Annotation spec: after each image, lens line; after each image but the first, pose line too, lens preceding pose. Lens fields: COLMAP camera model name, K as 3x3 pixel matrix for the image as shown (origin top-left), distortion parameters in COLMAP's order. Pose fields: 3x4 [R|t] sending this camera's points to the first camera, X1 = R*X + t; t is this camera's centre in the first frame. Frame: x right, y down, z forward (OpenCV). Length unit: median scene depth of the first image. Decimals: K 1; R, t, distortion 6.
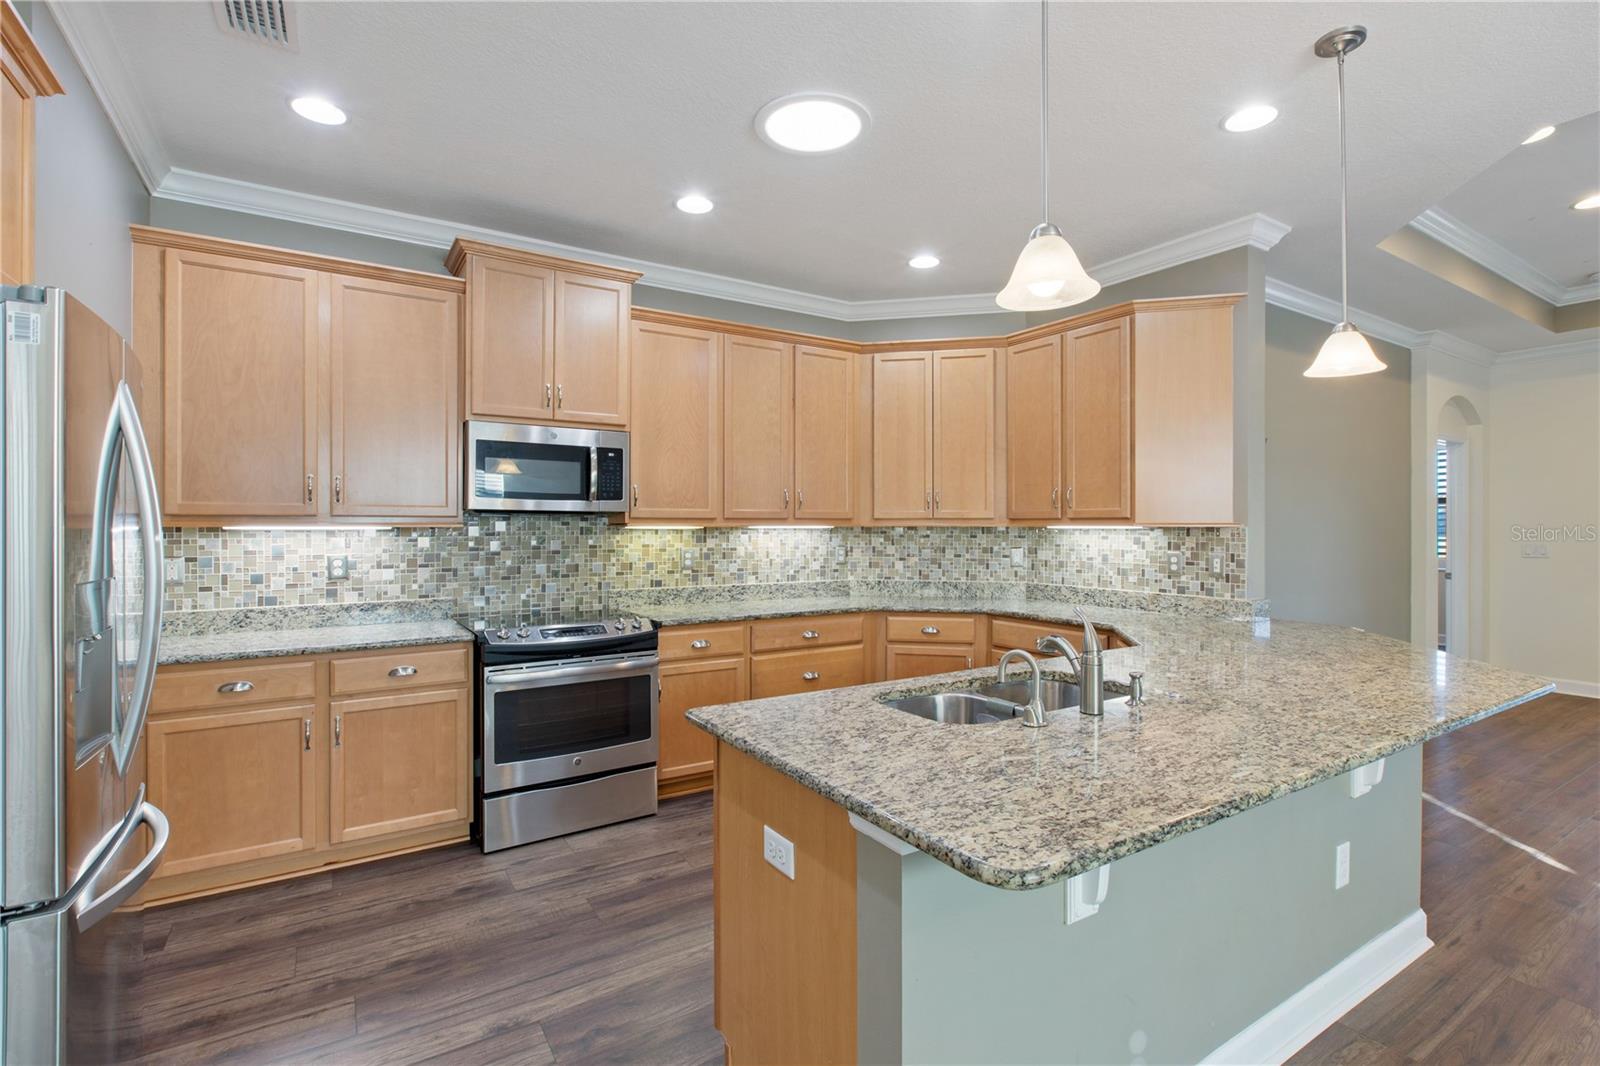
lens RADIAL K [[743.1, 0, 794.7], [0, 743.1, 529.5], [0, 0, 1]] dist [-0.010289, 0.002754]
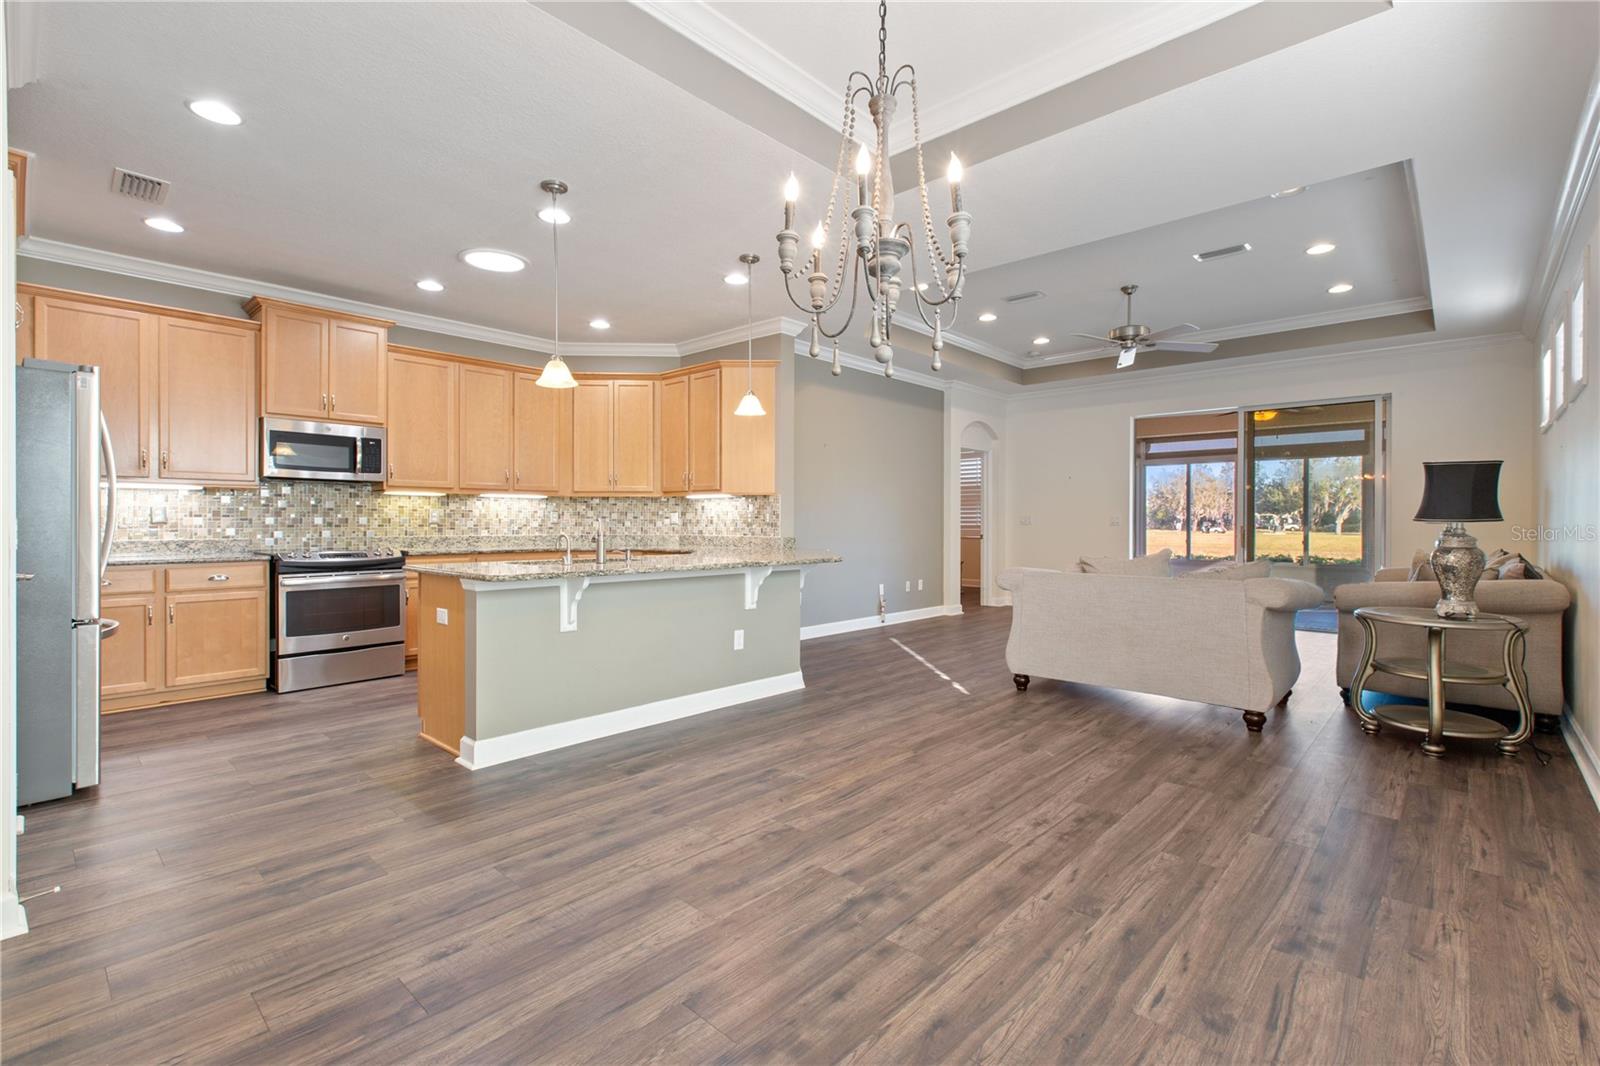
lens RADIAL K [[726.7, 0, 799.8], [0, 726.7, 525.7], [0, 0, 1]] dist [0.001259, 0.001232]
pose [[0.964813, -0.000459, 0.262938, 0.185099], [0.000104, 0.999999, 0.001361, 0.060214], [-0.262939, -0.001286, 0.964812, -0.596433]]
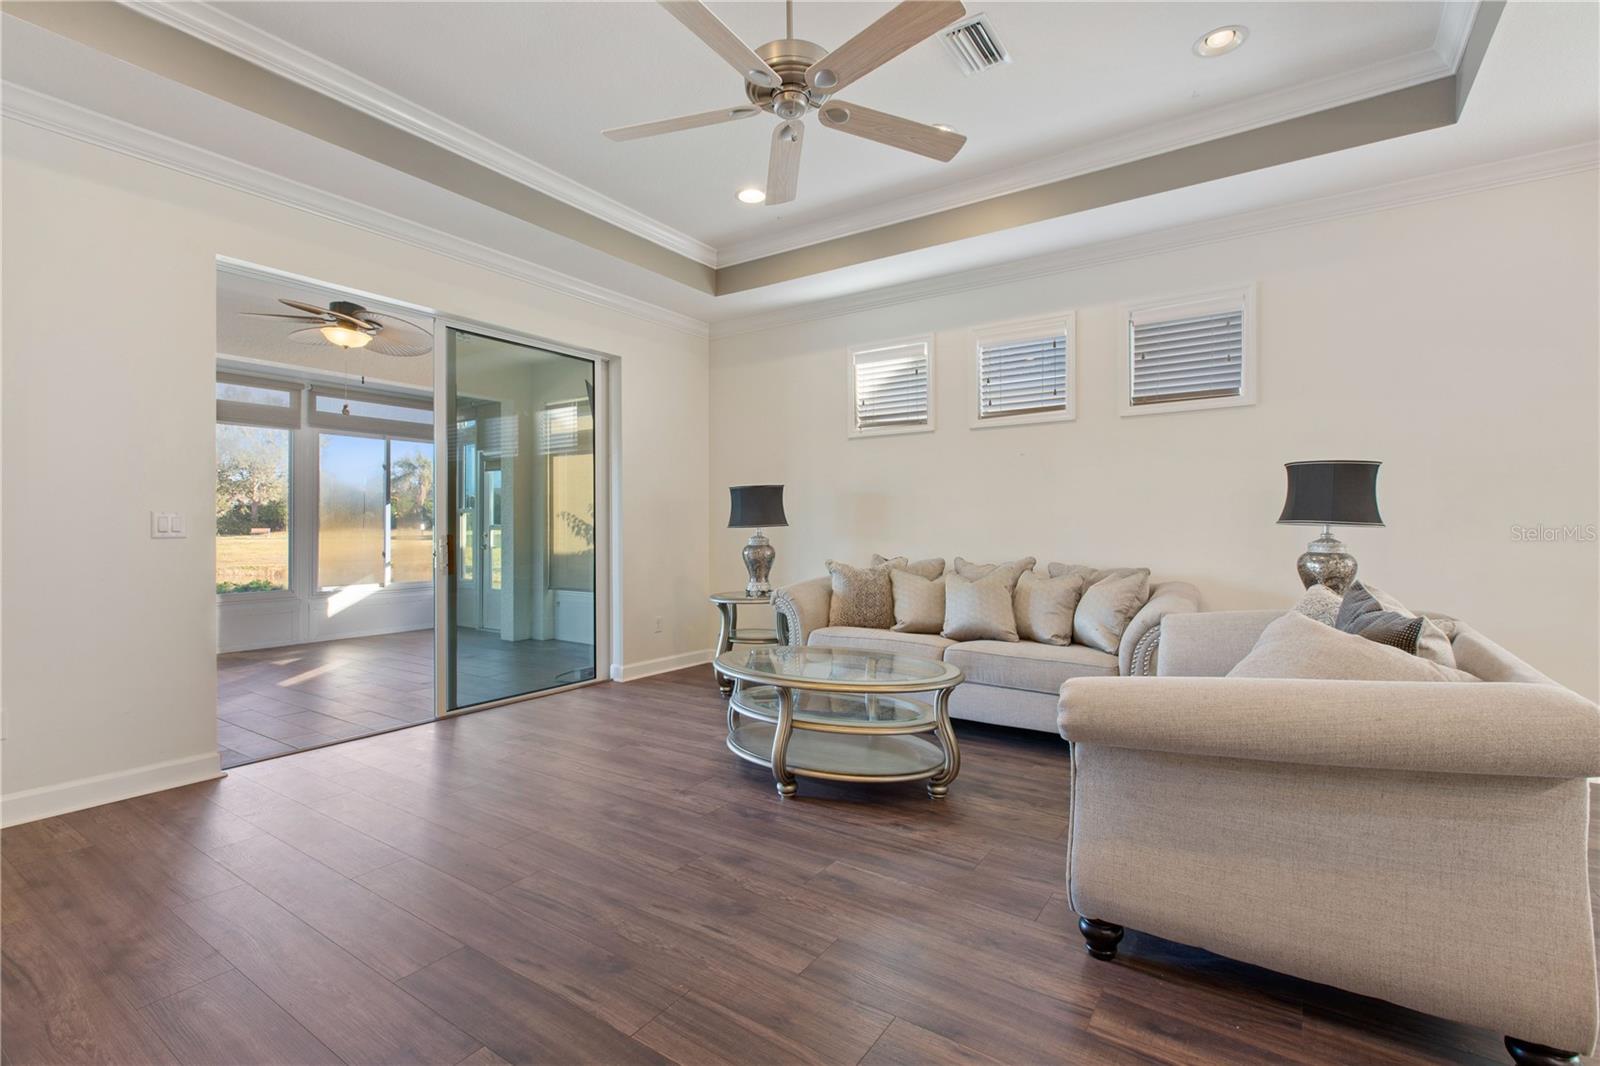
lens RADIAL K [[726.7, 0, 807.1], [0, 726.7, 515.7], [0, 0, 1]] dist [0.001259, 0.001232]
pose [[-0.400898, 0.010989, 0.916057, 0.678377], [0.008228, 0.999931, -0.008394, 0.046699], [-0.916086, 0.004172, -0.400961, 0.973234]]
